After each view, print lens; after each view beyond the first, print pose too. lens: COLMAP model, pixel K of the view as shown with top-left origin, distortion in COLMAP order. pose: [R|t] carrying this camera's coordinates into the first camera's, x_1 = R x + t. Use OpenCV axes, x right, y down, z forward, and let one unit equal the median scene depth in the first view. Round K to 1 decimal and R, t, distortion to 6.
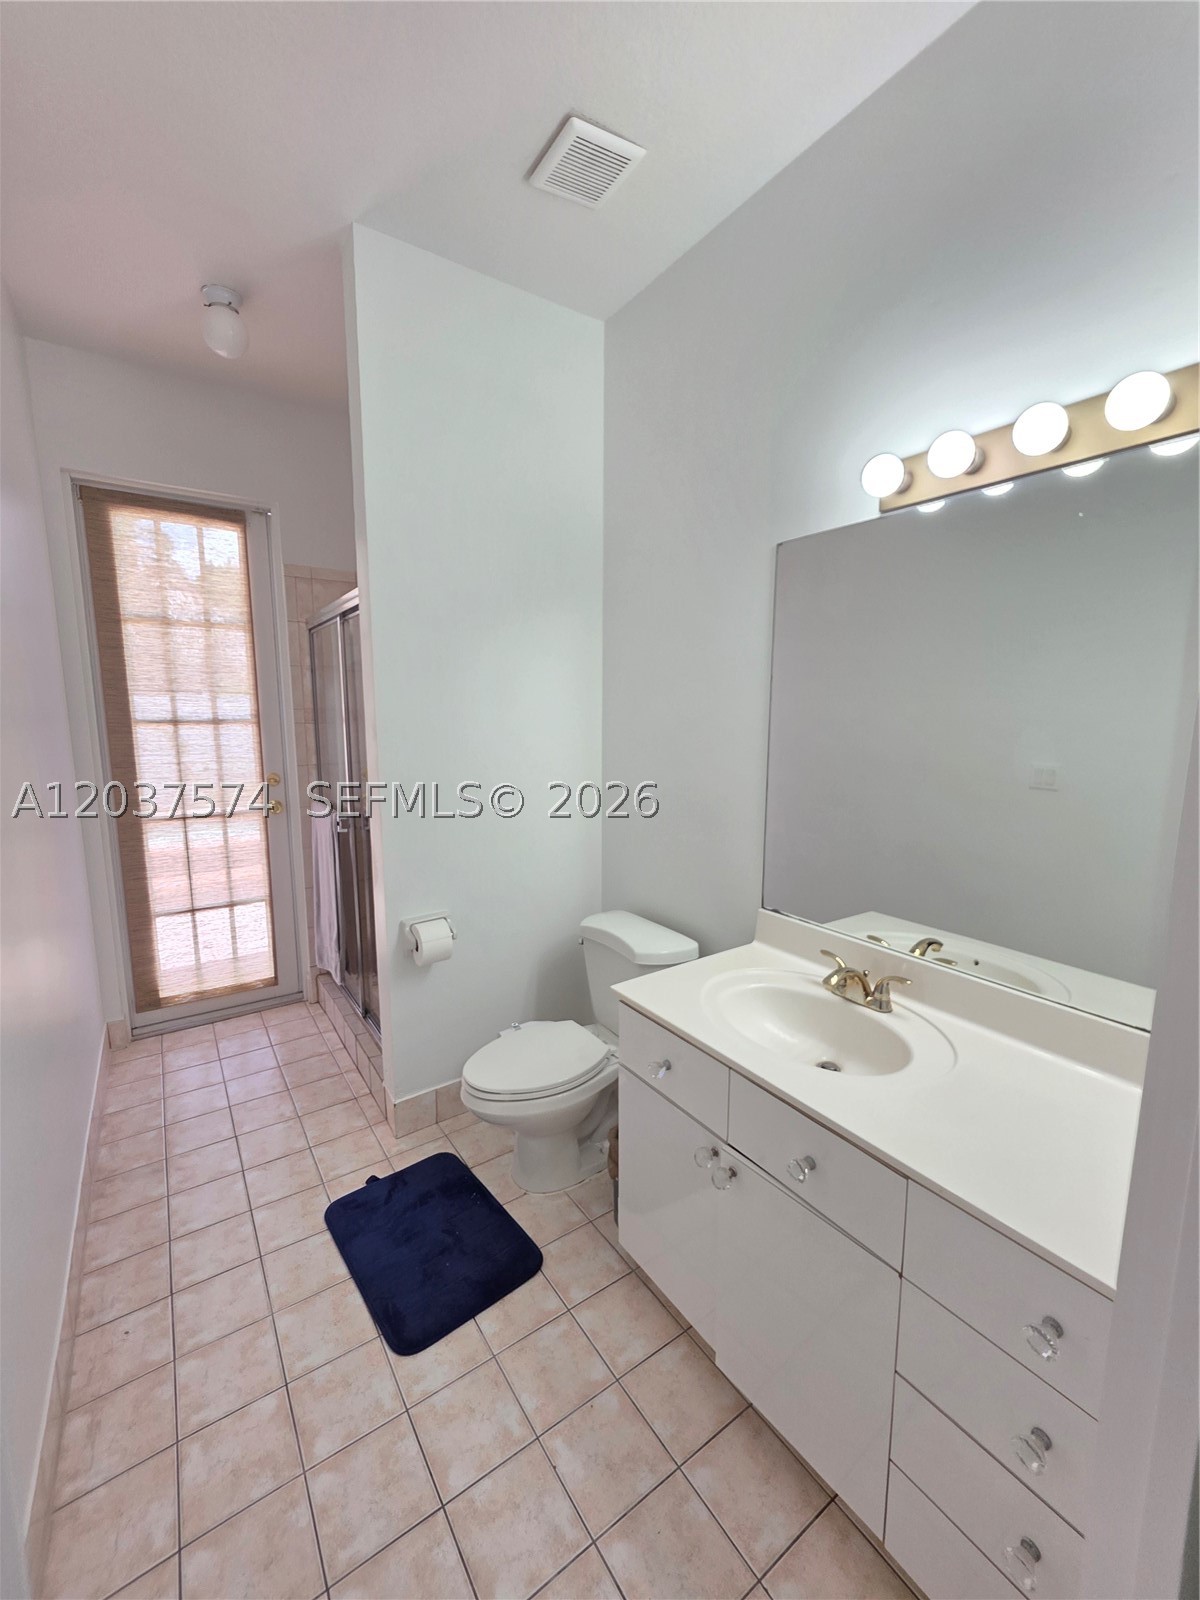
lens RADIAL K [[646.7, 0, 602.7], [0, 646.7, 804.6], [0, 0, 1]] dist [0.002434, 0.002456]
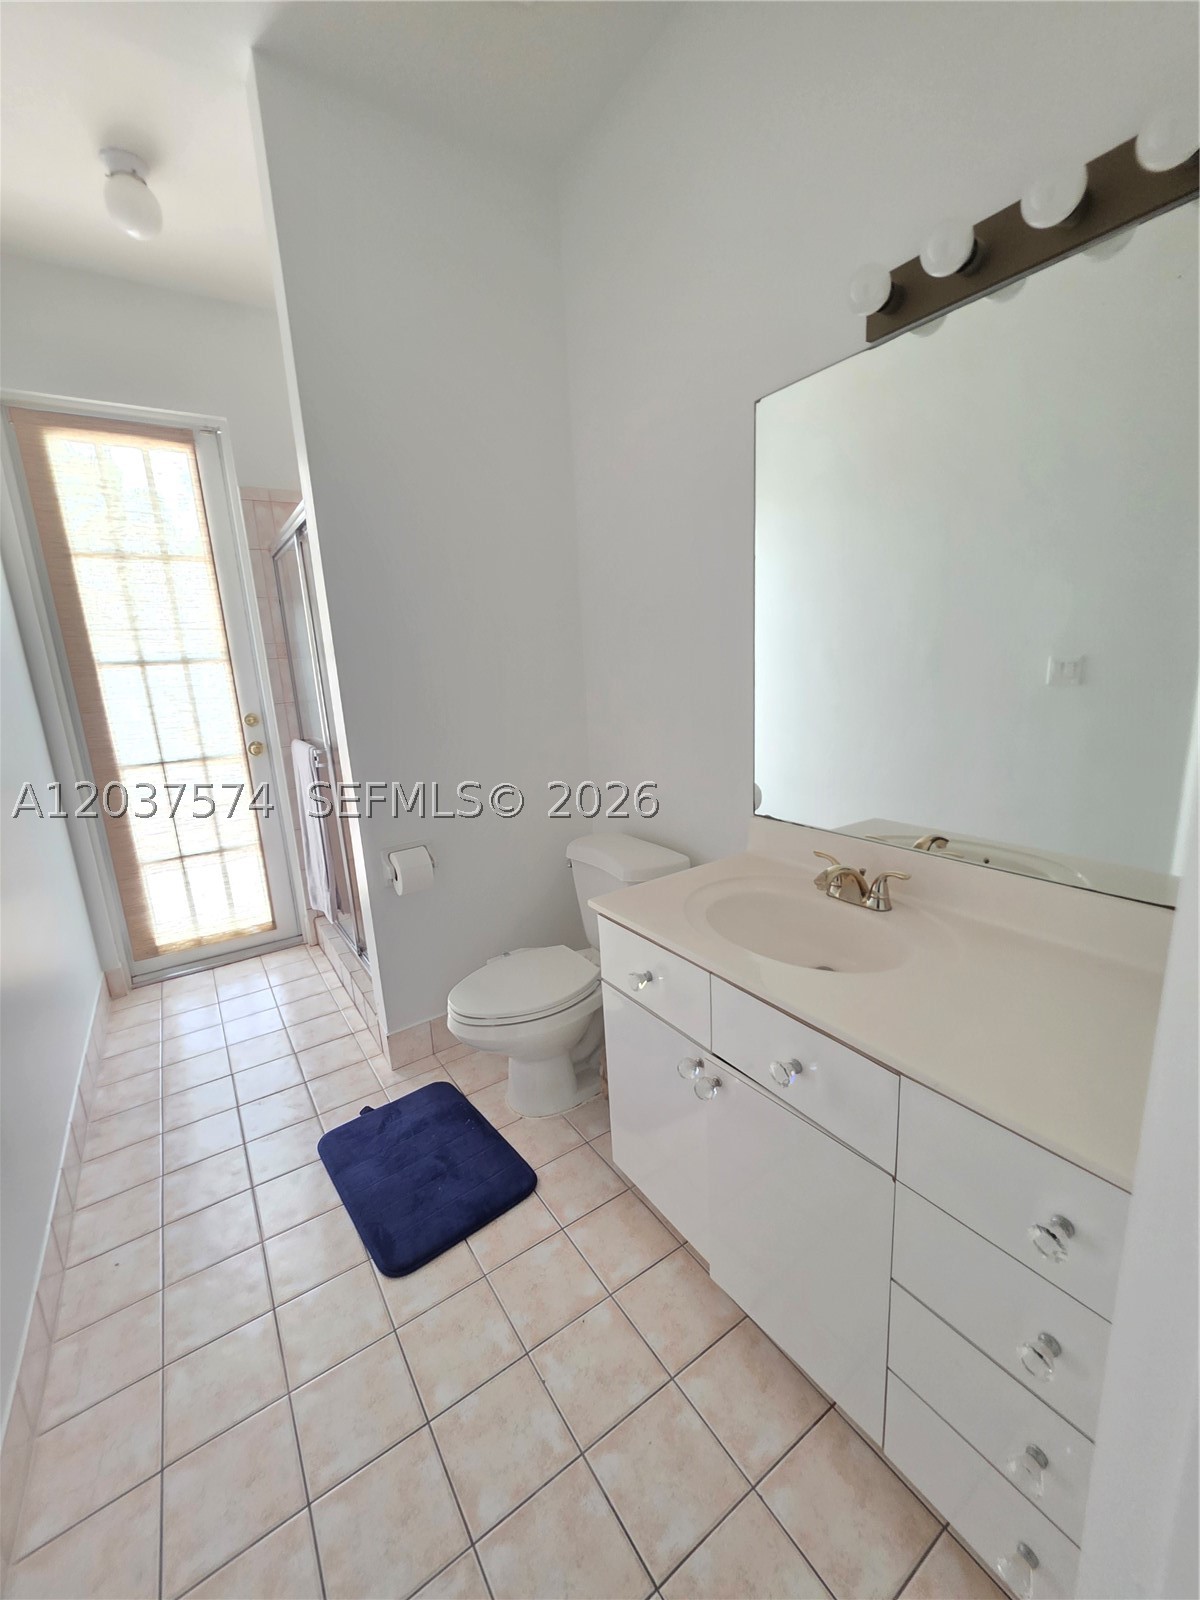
lens RADIAL K [[646.7, 0, 601.1], [0, 646.7, 799.2], [0, 0, 1]] dist [0.002434, 0.002456]
pose [[0.998450, -0.048822, -0.026729, 0.062993], [0.050652, 0.996067, 0.072702, 0.070137], [0.023074, -0.073943, 0.996995, 0.080421]]
